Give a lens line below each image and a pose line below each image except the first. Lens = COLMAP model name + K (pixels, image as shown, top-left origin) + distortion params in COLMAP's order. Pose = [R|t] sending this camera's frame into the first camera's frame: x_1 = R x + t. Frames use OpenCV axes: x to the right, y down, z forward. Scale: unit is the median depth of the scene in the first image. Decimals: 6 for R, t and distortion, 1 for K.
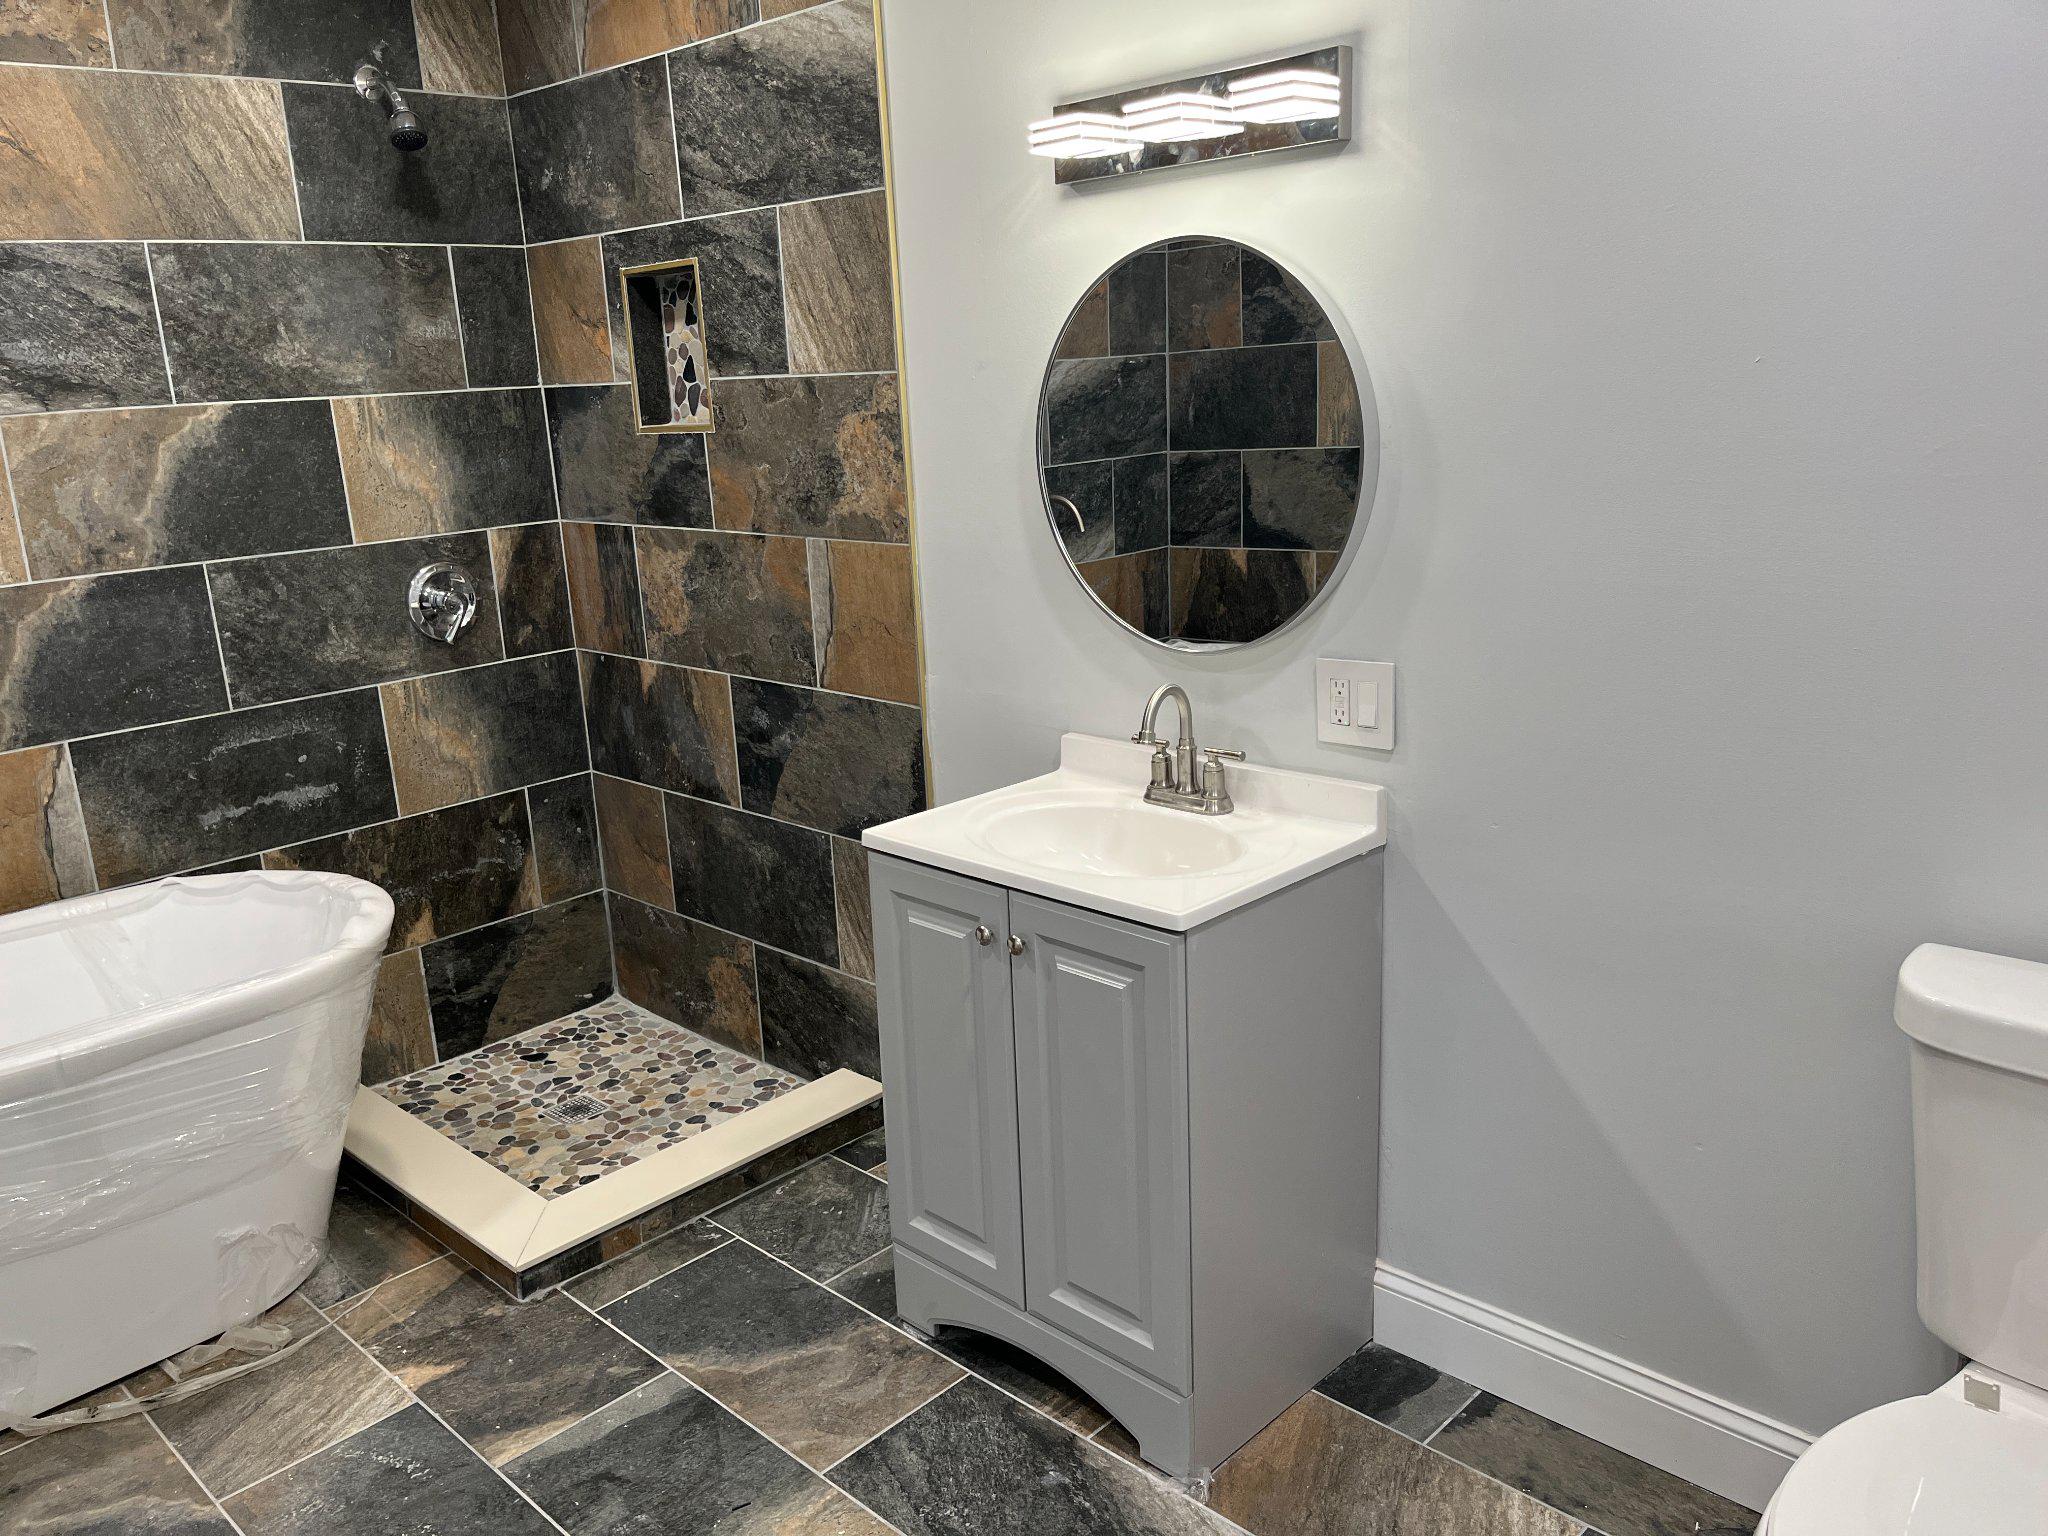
lens RADIAL K [[1556.8, 0, 1022.9], [0, 1556.8, 783.0], [0, 0, 1]] dist [0.066518, -0.096753]
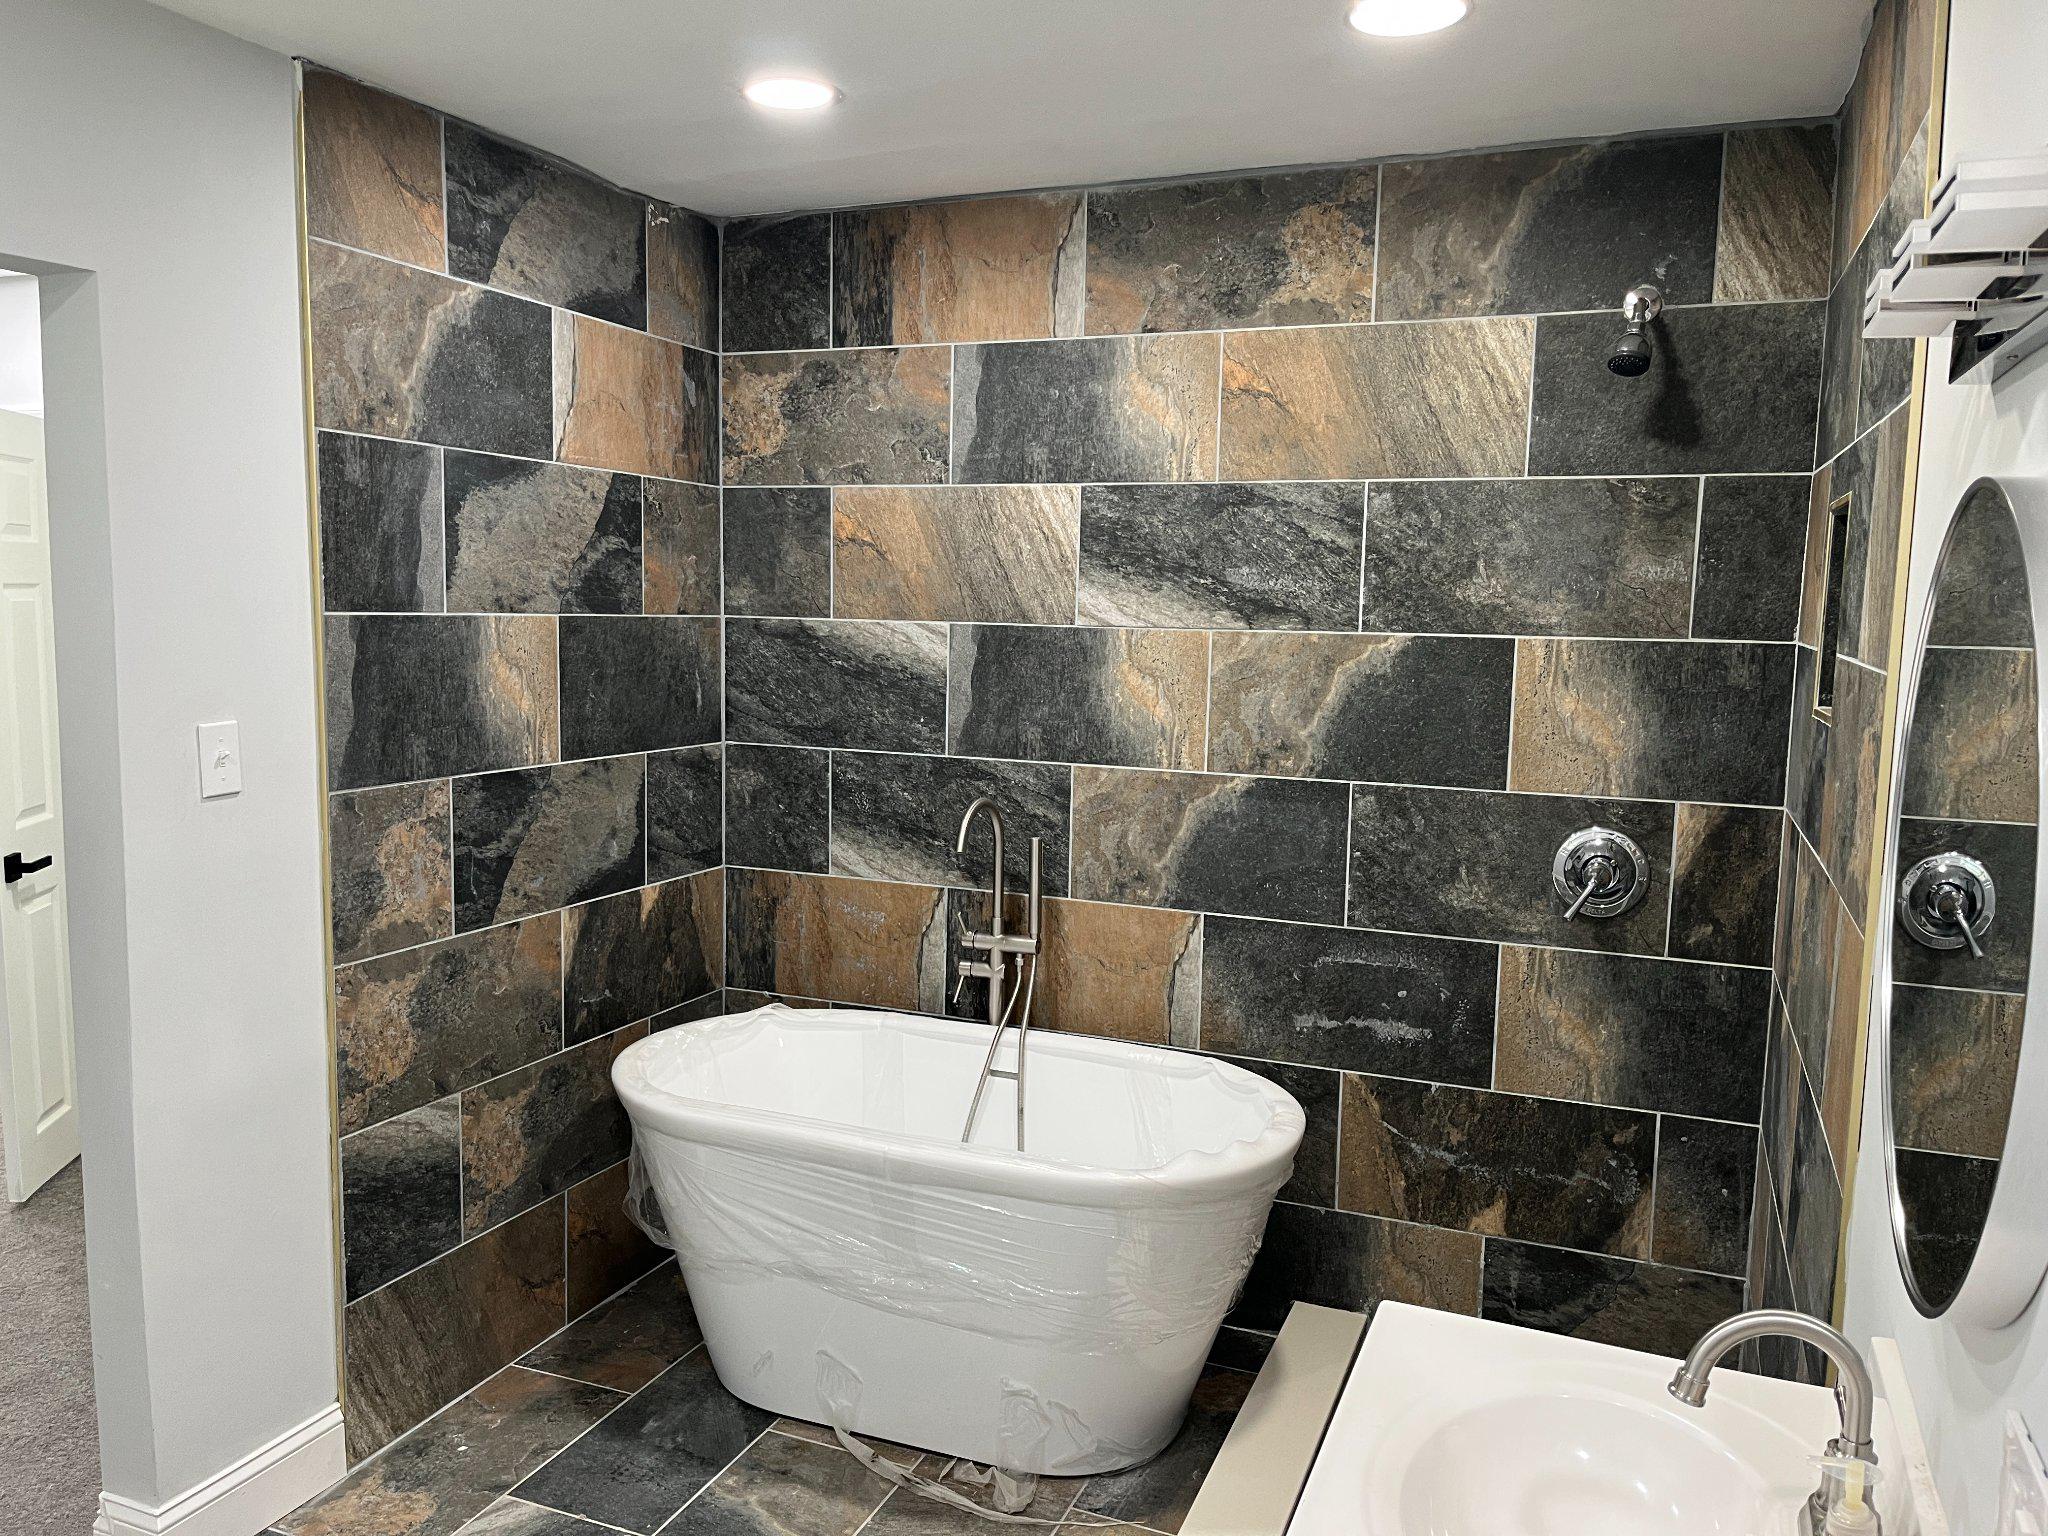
lens RADIAL K [[1556.8, 0, 1007.2], [0, 1556.8, 786.0], [0, 0, 1]] dist [0.066518, -0.096753]
pose [[0.362398, 0.168765, -0.916617, 0.326565], [-0.280309, 0.957672, 0.065500, -0.137969], [0.888873, 0.233199, 0.394365, 0.387950]]
